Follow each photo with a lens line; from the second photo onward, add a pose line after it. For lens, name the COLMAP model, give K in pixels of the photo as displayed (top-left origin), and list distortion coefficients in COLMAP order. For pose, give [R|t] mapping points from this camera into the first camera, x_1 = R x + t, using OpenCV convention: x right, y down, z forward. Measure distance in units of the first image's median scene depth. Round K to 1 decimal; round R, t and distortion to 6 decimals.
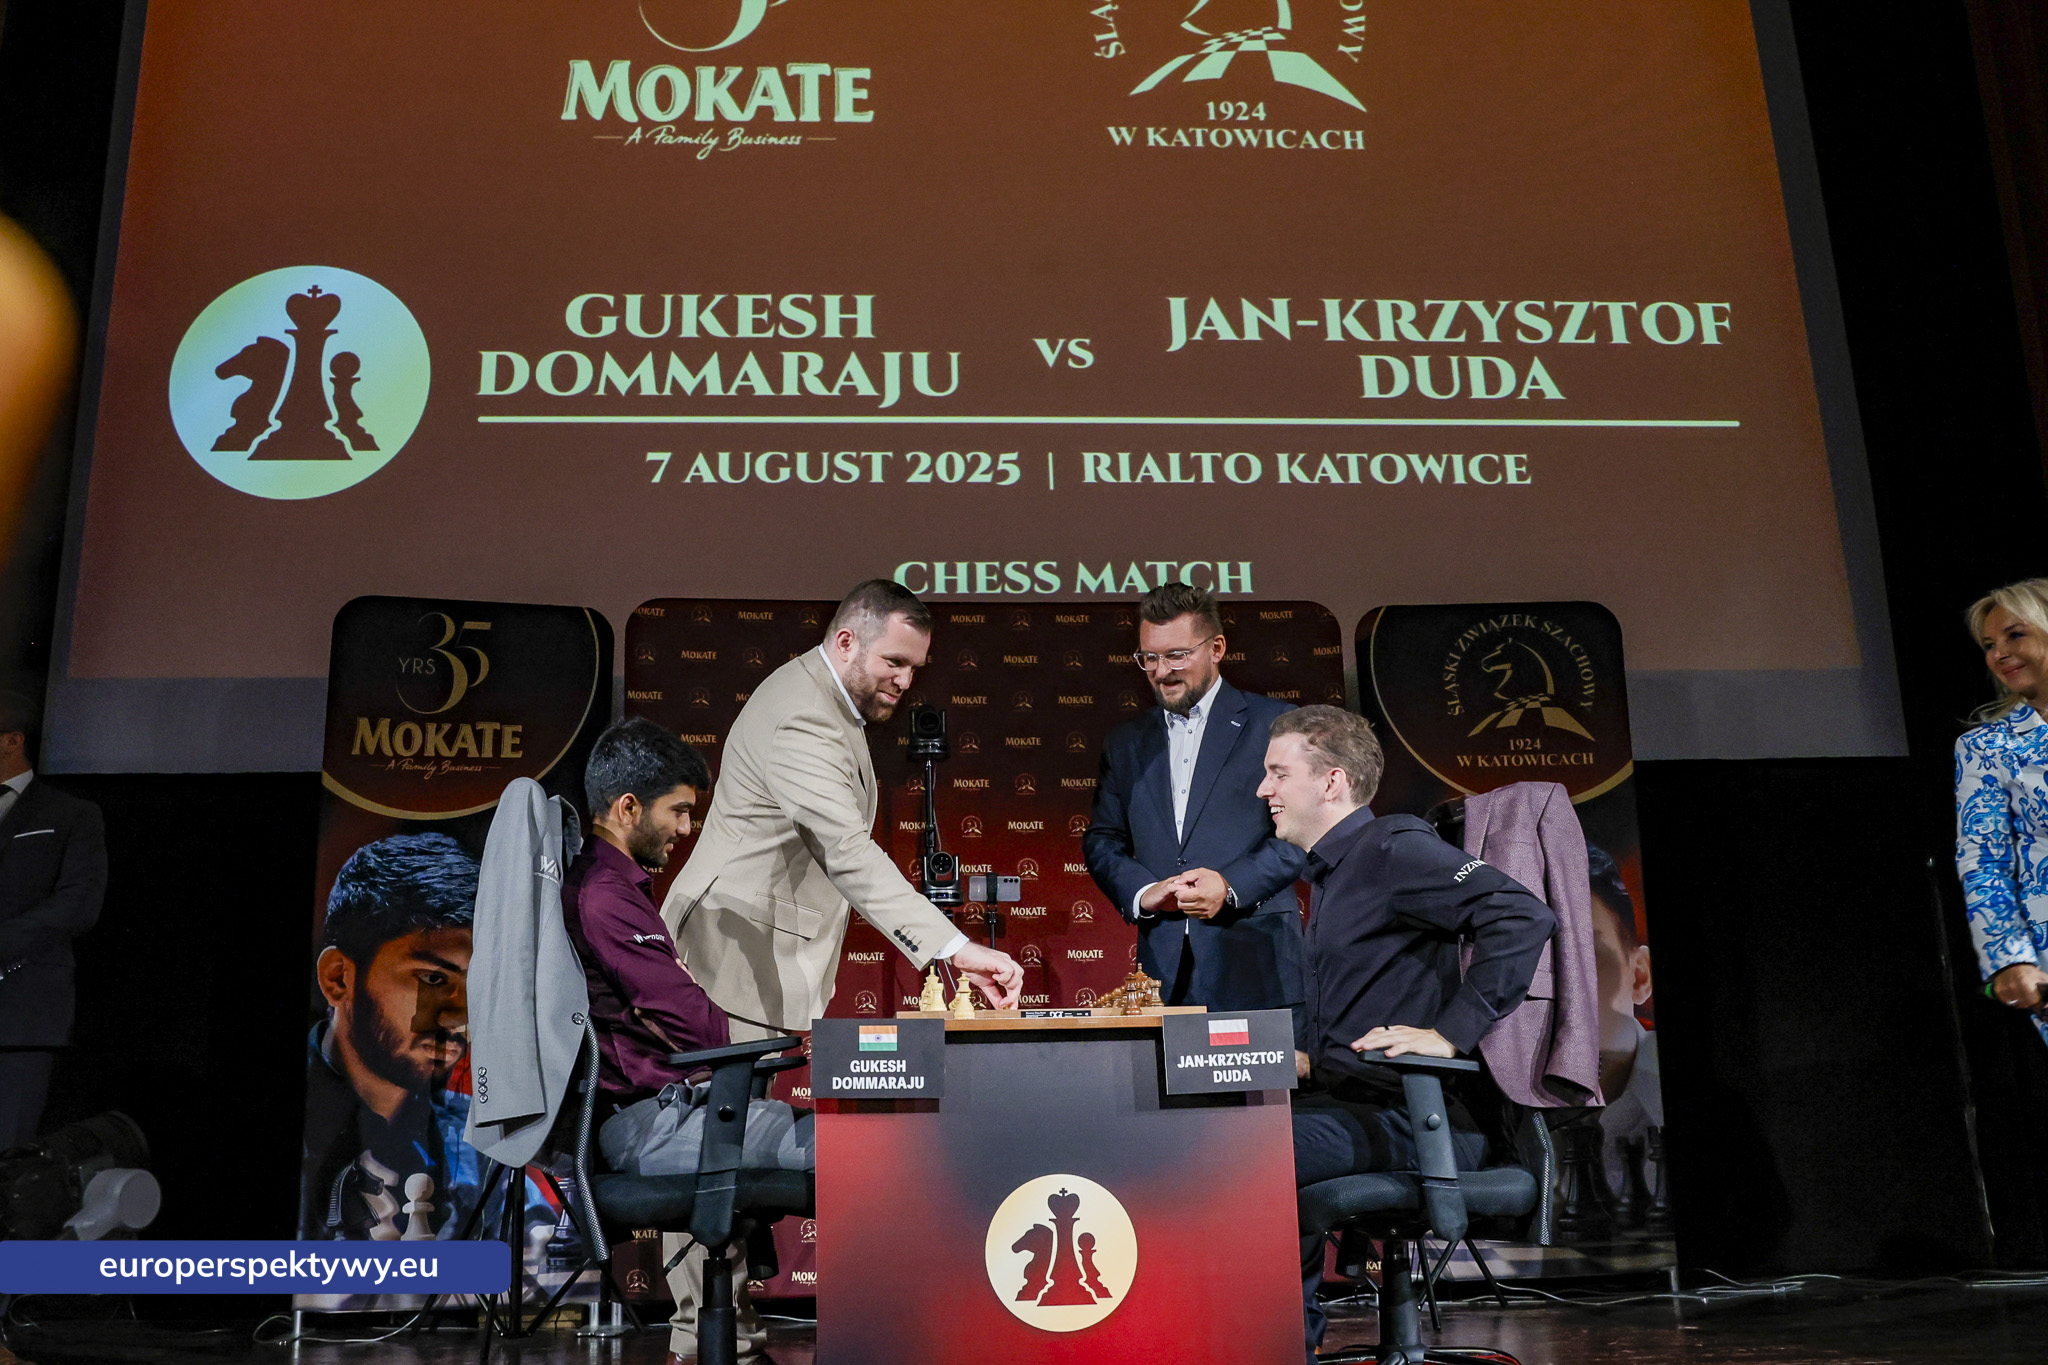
lens RADIAL K [[1793.2, 0, 956.8], [0, 1793.2, 711.0], [0, 0, 1]] dist [-0.082658, 0.103815]
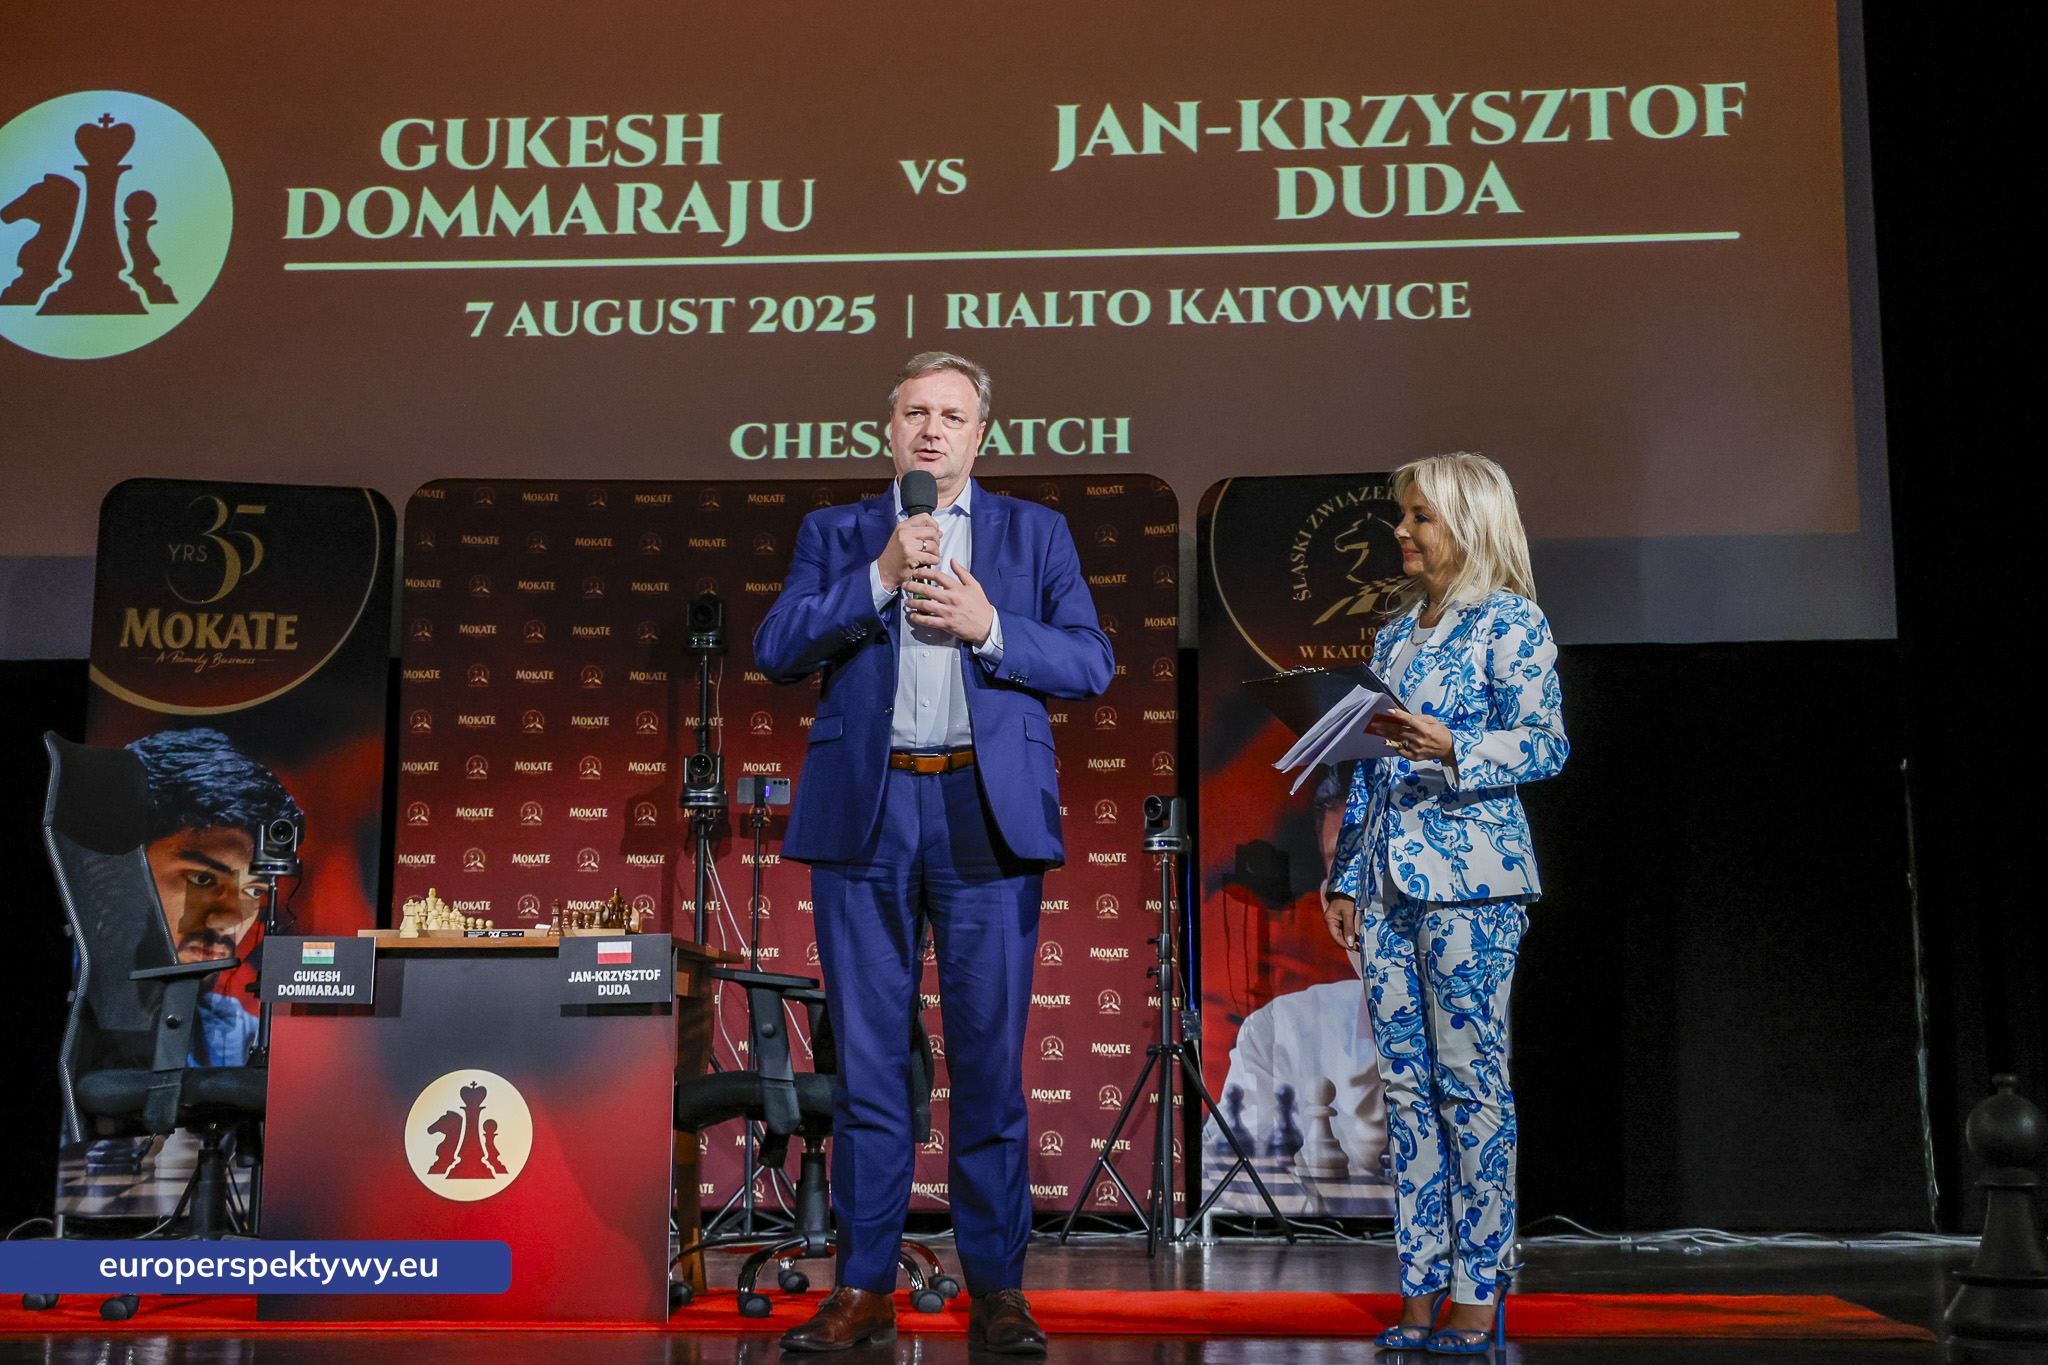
lens RADIAL K [[2573.5, 0, 1038.7], [0, 2573.5, 672.0], [0, 0, 1]] dist [0.065607, 0.089971]
pose [[0.990823, 0.003286, -0.135123, 0.290654], [0.007731, 0.996690, 0.080930, -0.061073], [0.134942, -0.081232, 0.987518, -0.273236]]
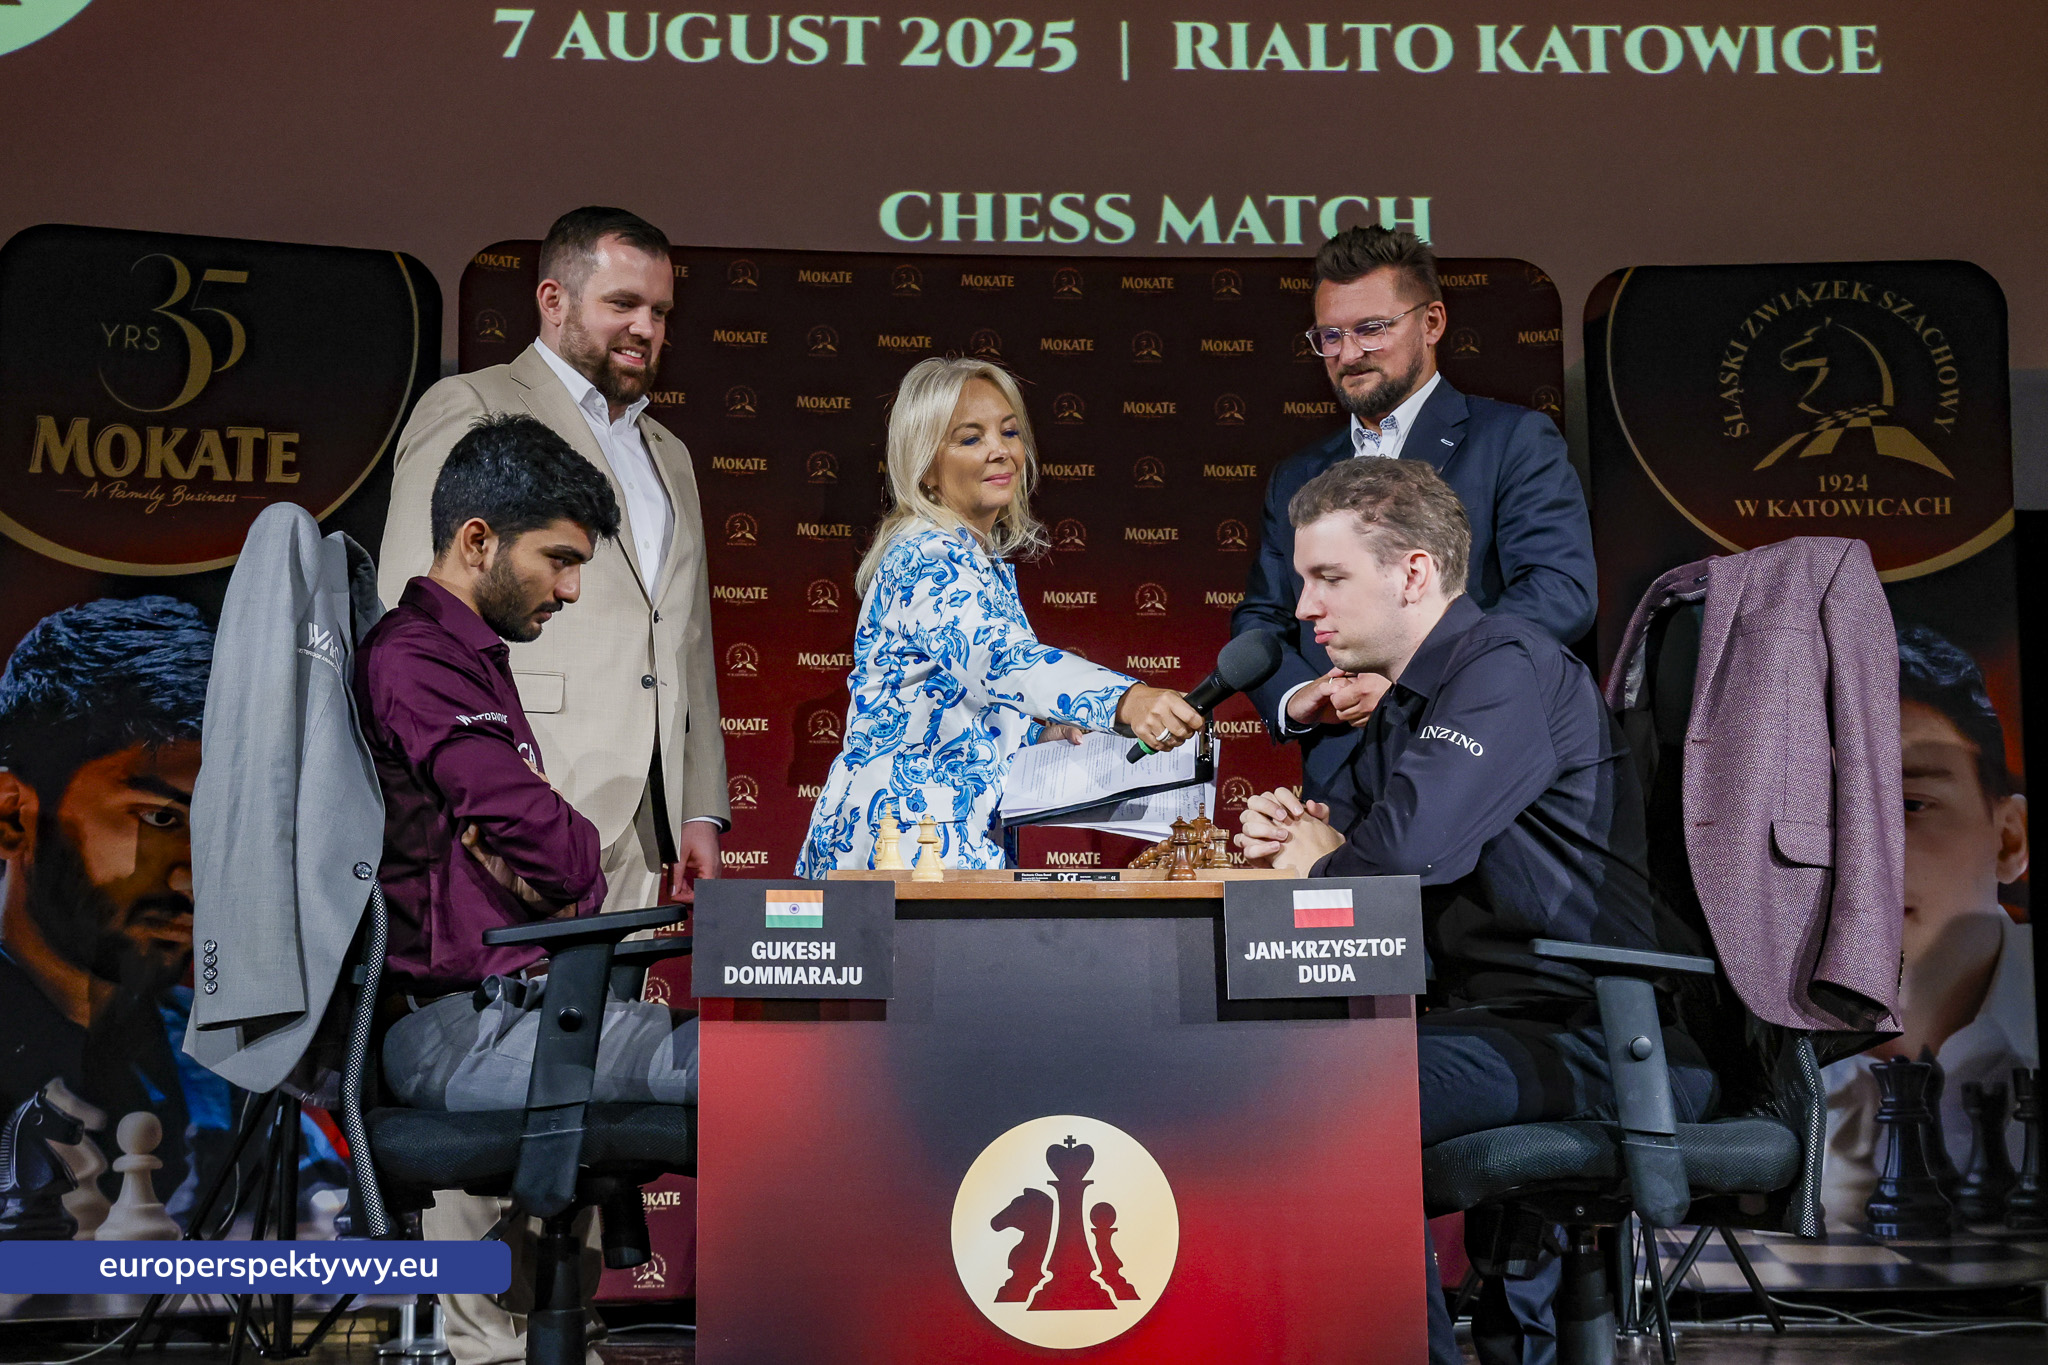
lens RADIAL K [[2704.7, 0, 1020.3], [0, 2704.7, 677.2], [0, 0, 1]] dist [0.097110, 0.001183]
pose [[0.999902, 0.013892, 0.001907, 0.016151], [-0.014008, 0.995658, 0.092023, 0.001406], [-0.000621, -0.092041, 0.995755, 0.001659]]
